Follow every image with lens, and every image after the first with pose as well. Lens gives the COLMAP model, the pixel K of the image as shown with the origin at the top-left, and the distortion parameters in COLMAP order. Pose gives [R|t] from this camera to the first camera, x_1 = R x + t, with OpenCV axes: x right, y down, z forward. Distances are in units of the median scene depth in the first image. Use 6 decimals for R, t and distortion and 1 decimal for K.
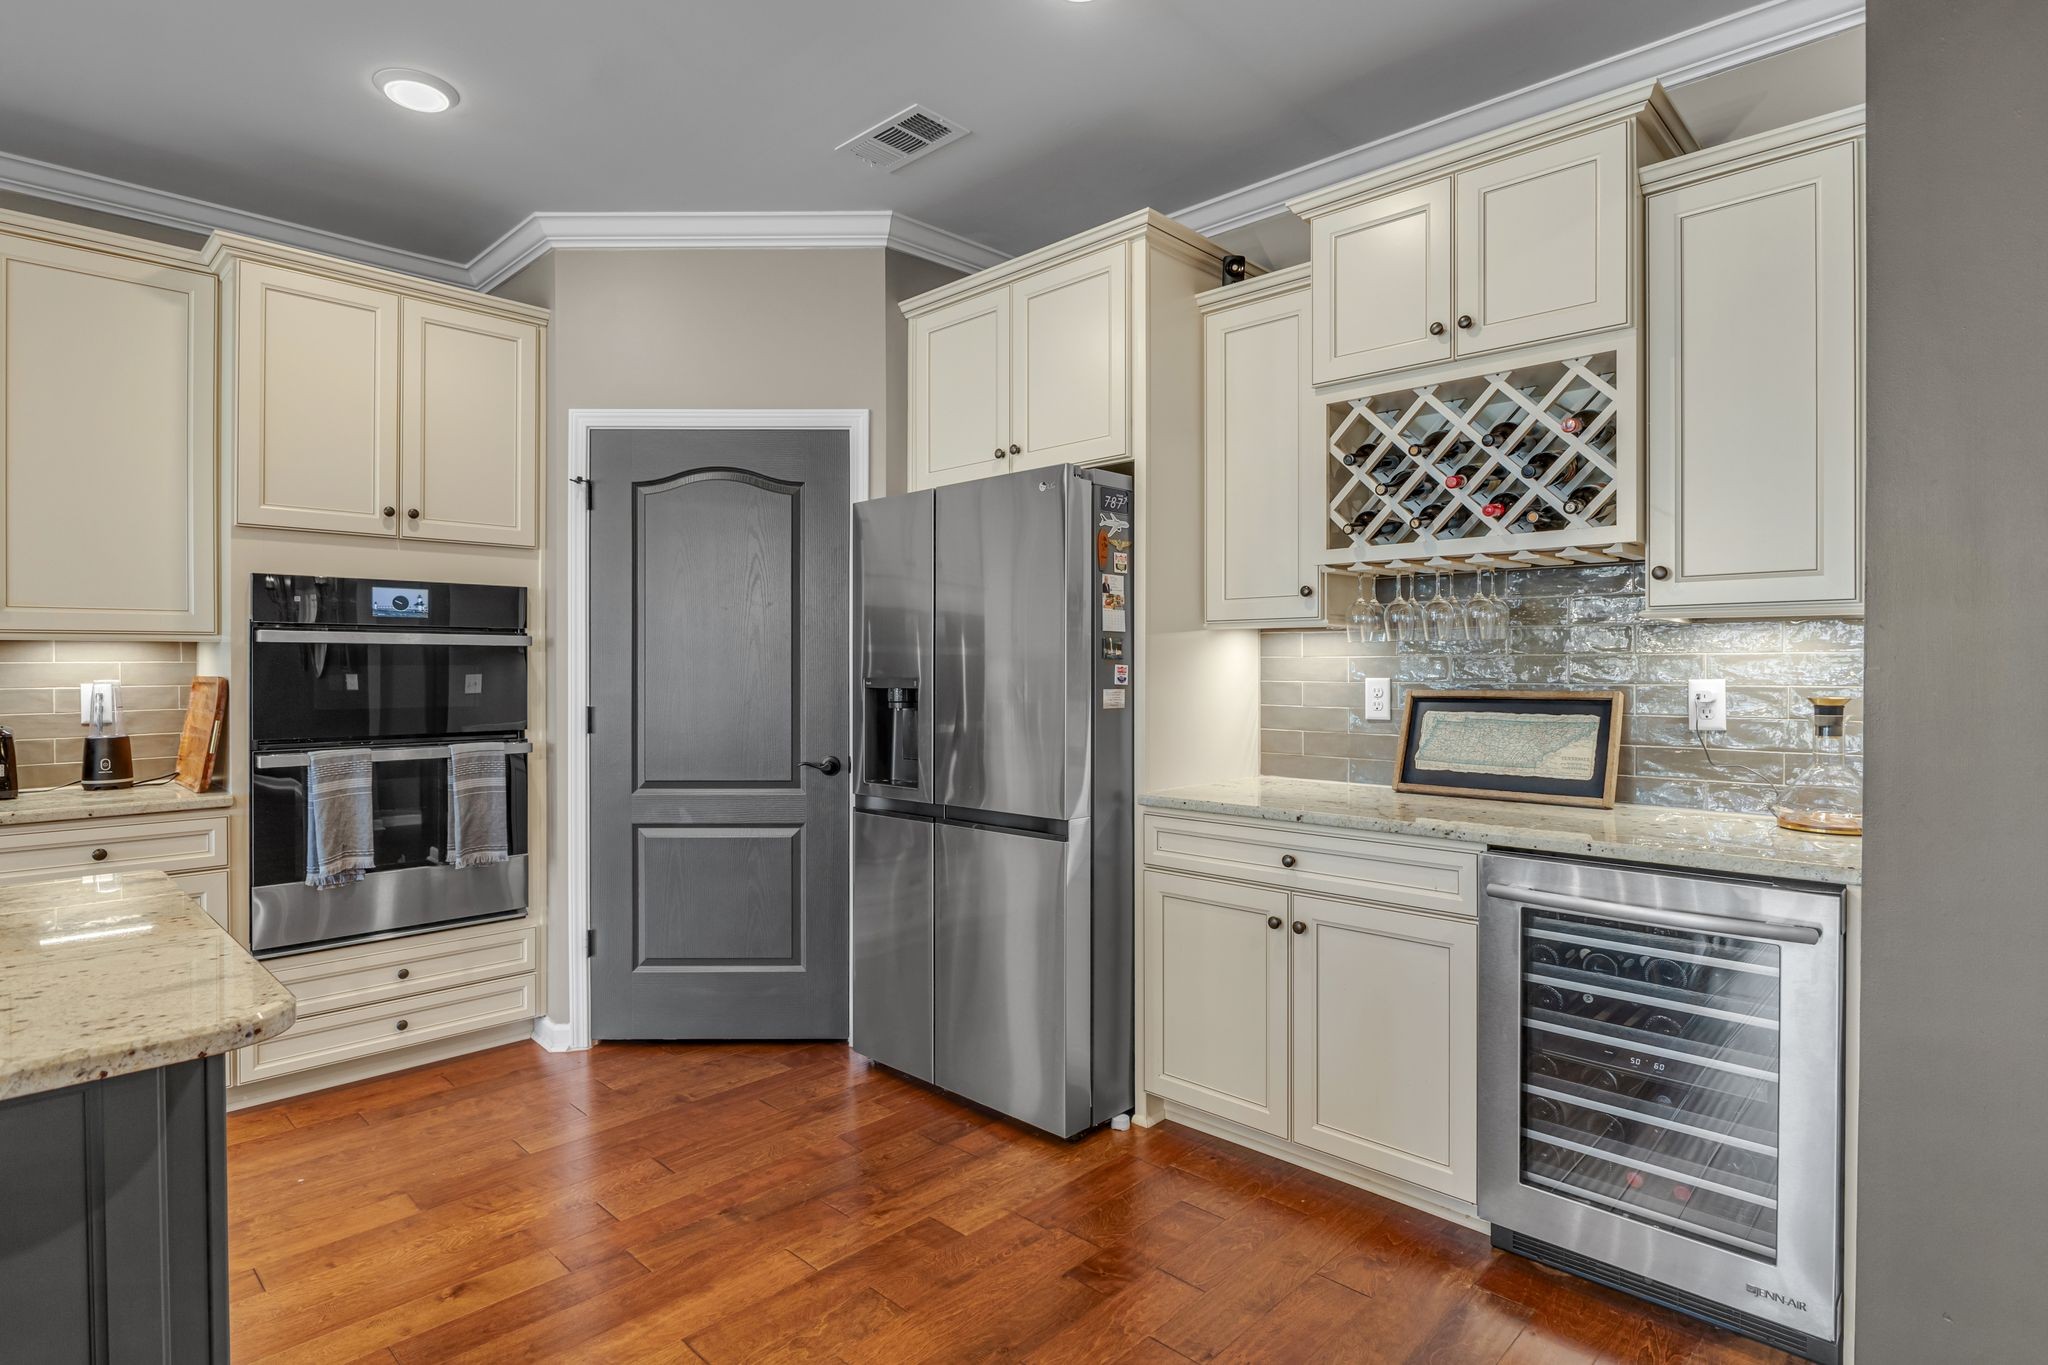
lens RADIAL K [[1071.4, 0, 1022.8], [0, 1071.4, 666.6], [0, 0, 1]] dist [0.013560, 0.000141]
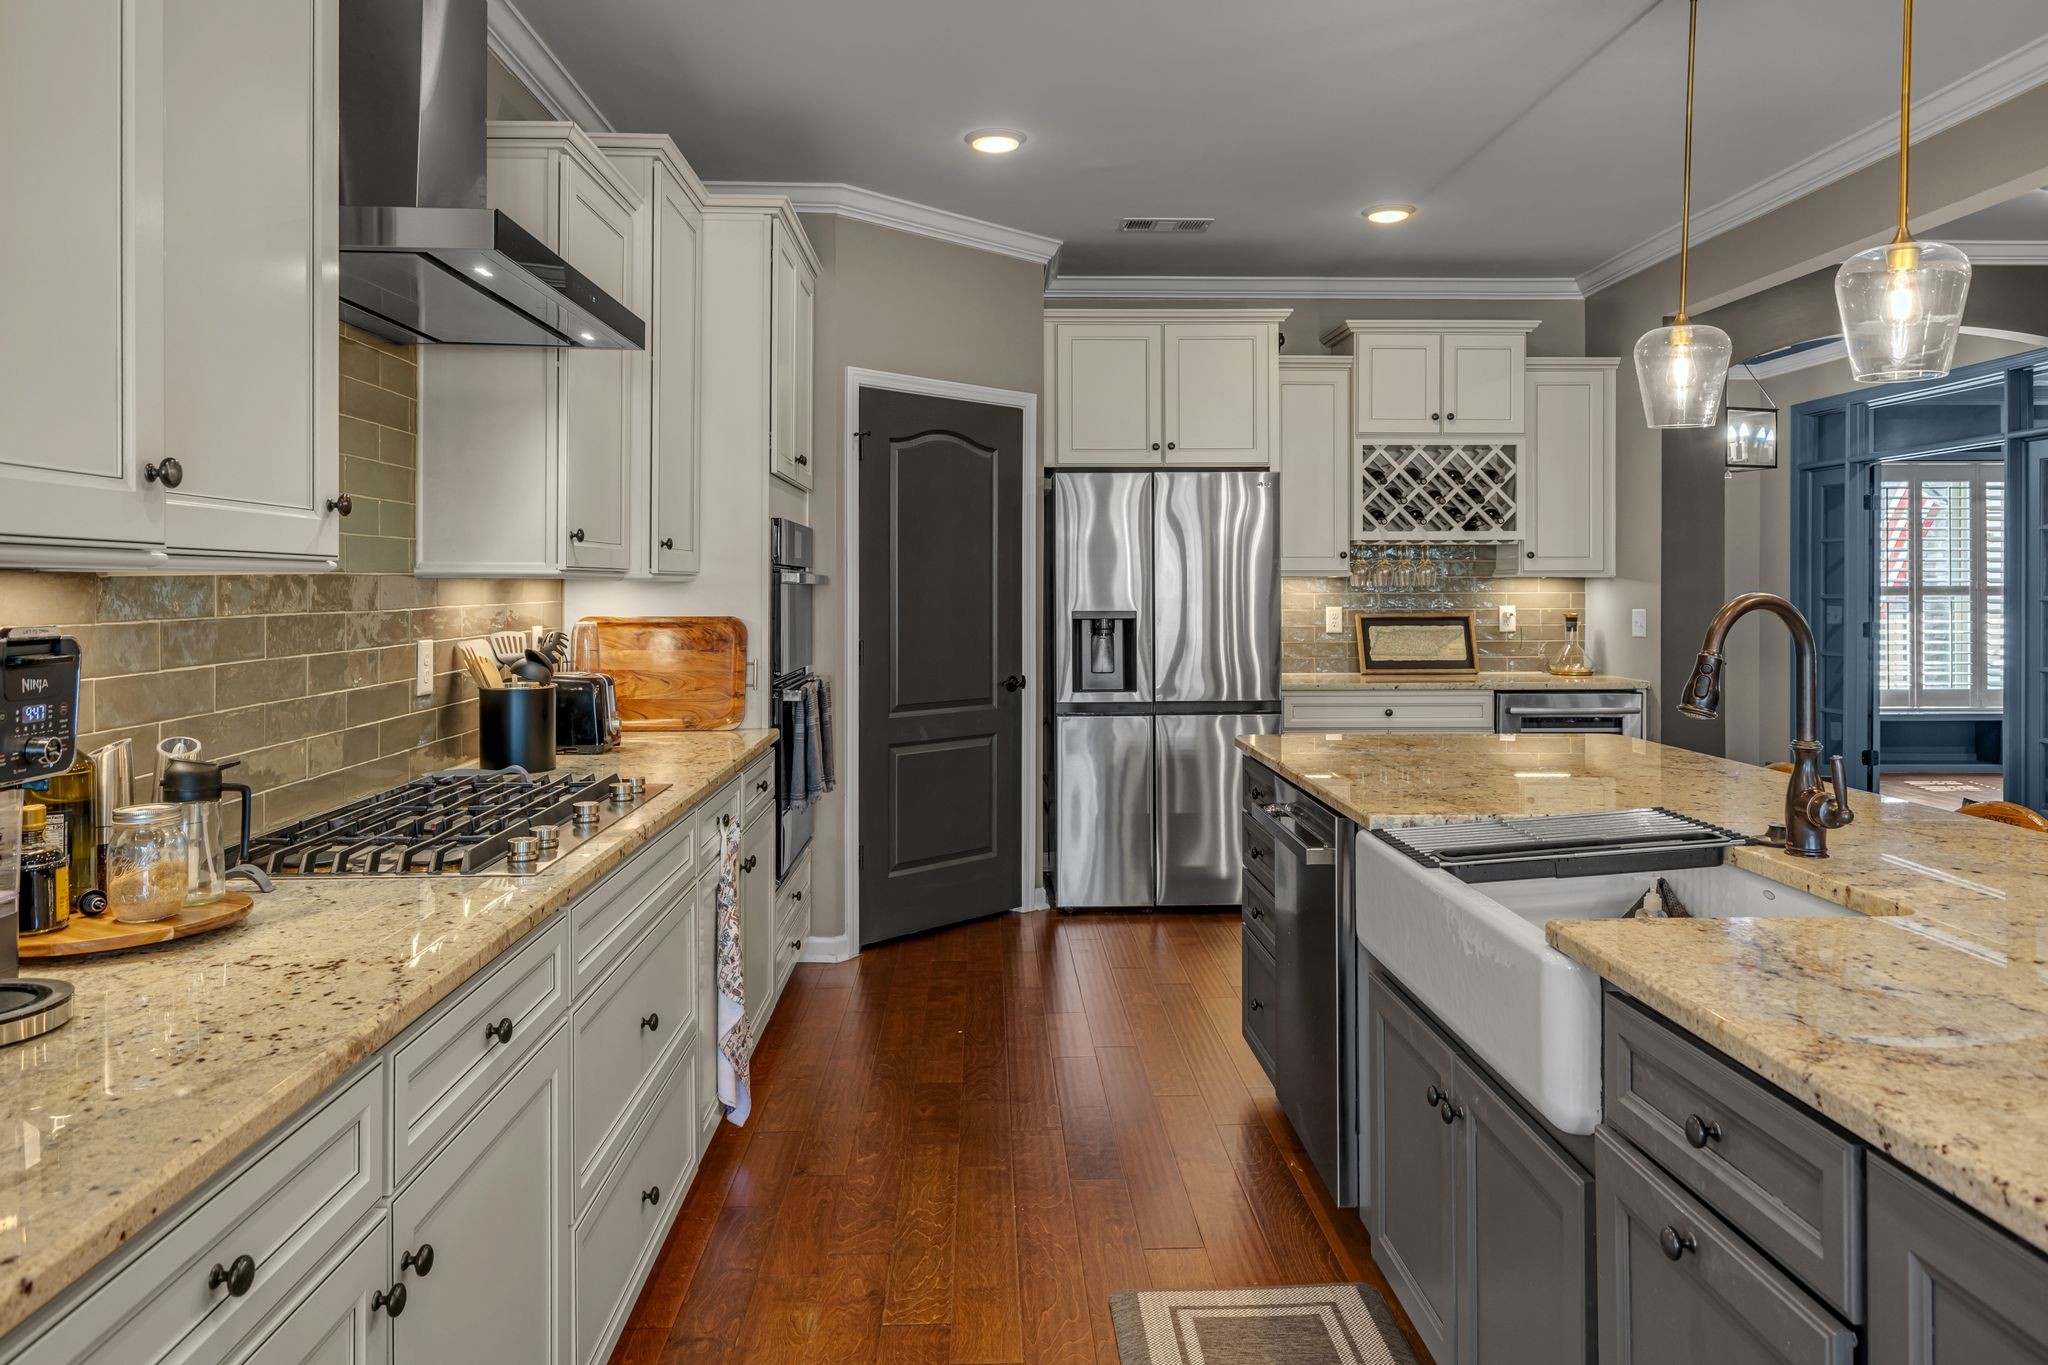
lens RADIAL K [[1382.5, 0, 1025.7], [0, 1382.5, 591.8], [0, 0, 1]] dist [0.001962, 0.000261]
pose [[0.692839, -0.002343, 0.721089, -1.722088], [0.001976, 0.999997, 0.001350, -0.018653], [-0.721090, 0.000489, 0.692841, -0.126357]]
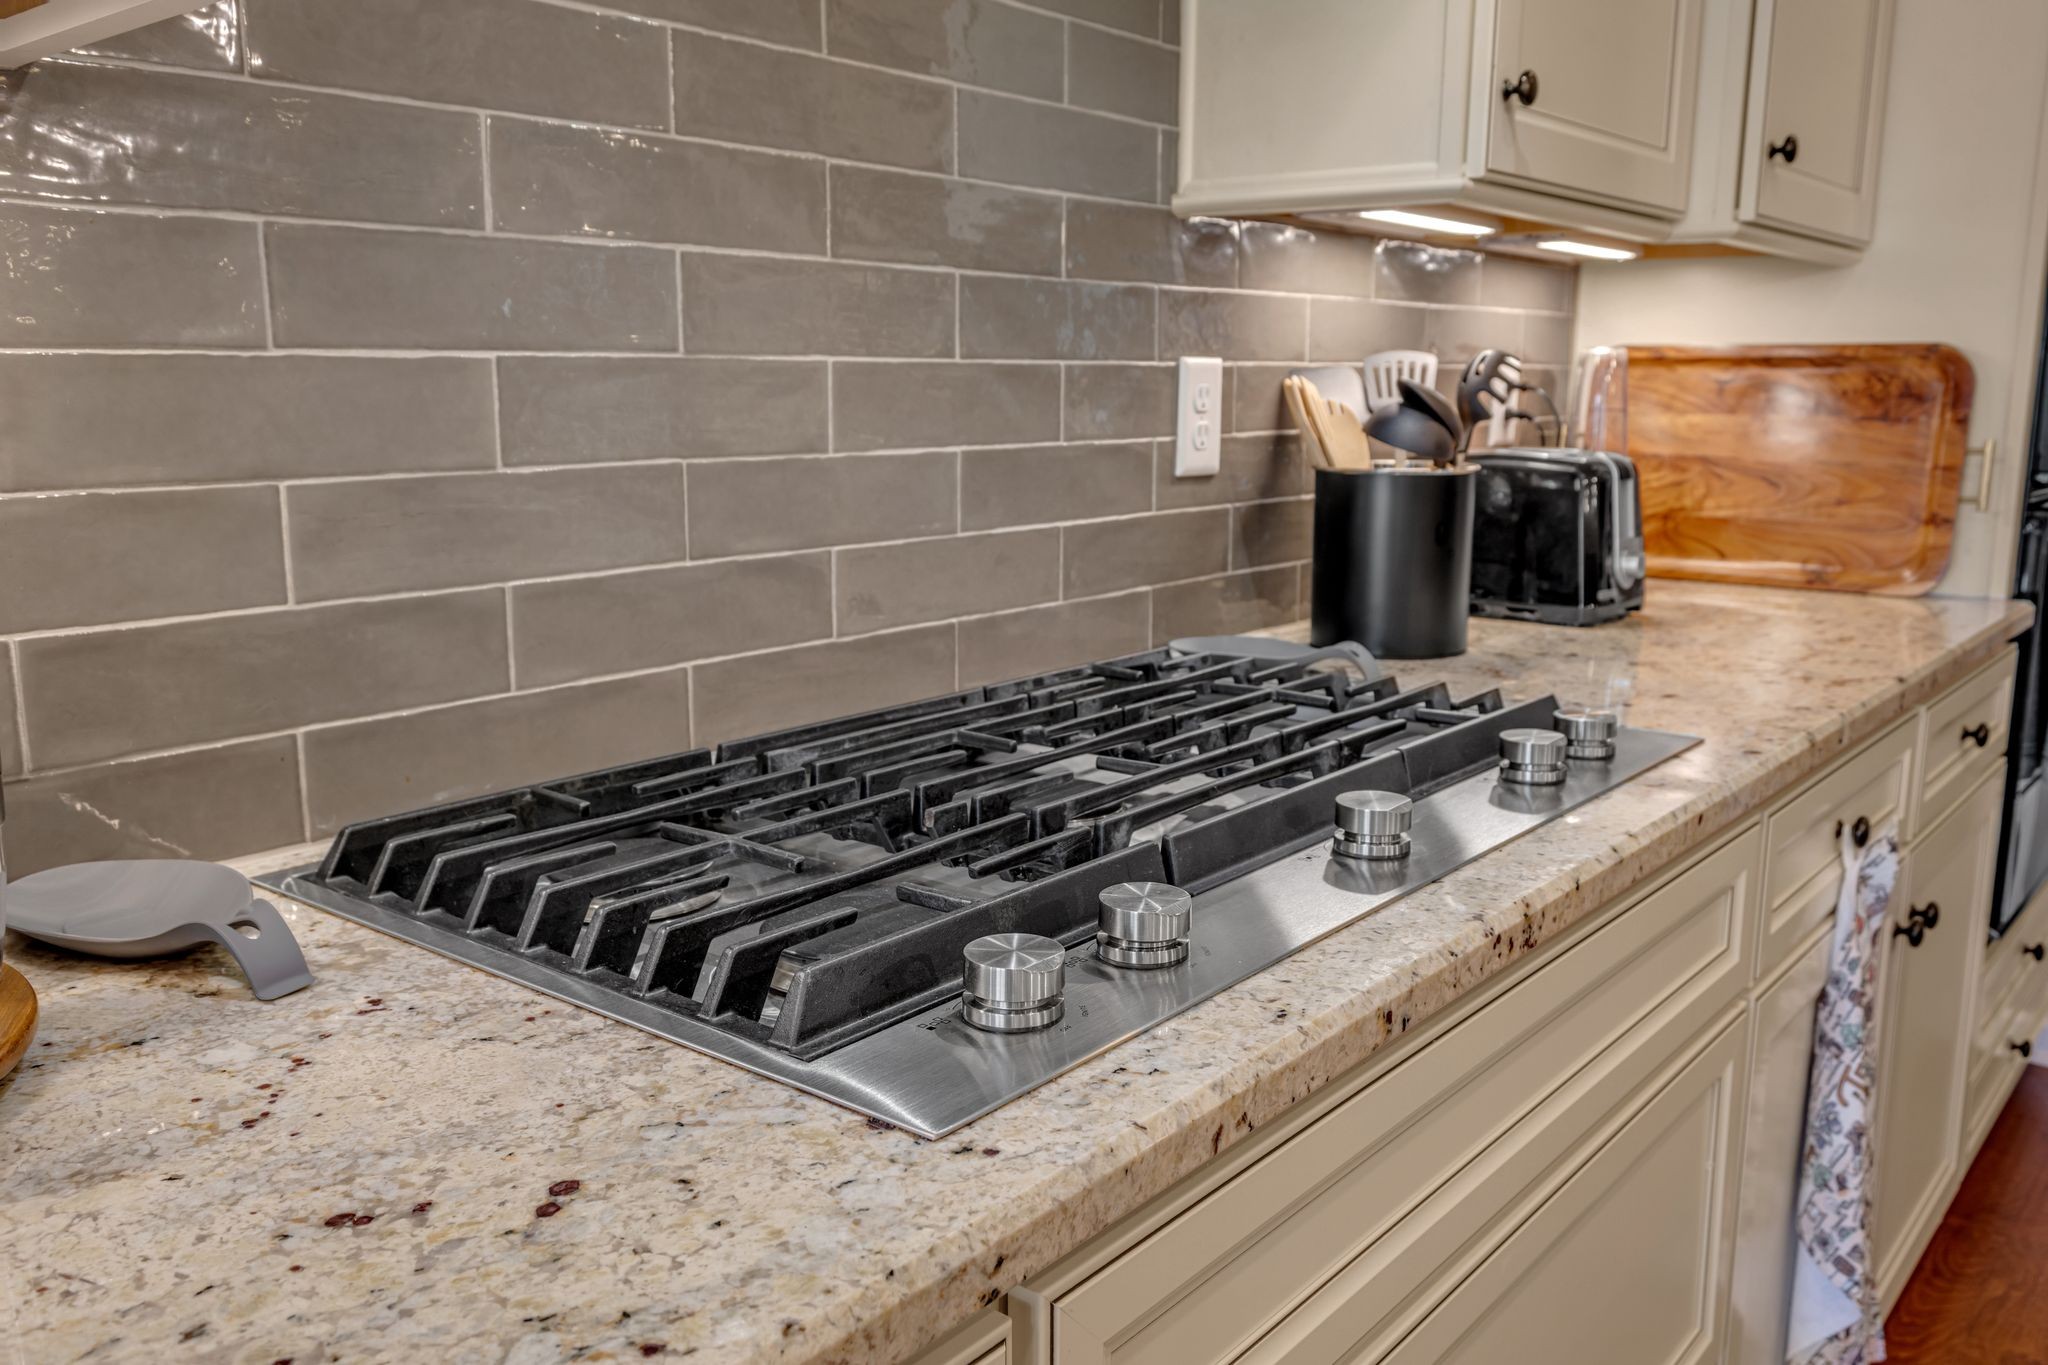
lens RADIAL K [[1657.9, 0, 1025.9], [0, 1657.9, 674.3], [0, 0, 1]] dist [0.006984, -0.000226]
pose [[0.996102, -0.009248, 0.087722, -1.362573], [-0.006154, 0.984780, 0.173696, 0.031967], [-0.087993, -0.173559, 0.980885, 0.382138]]
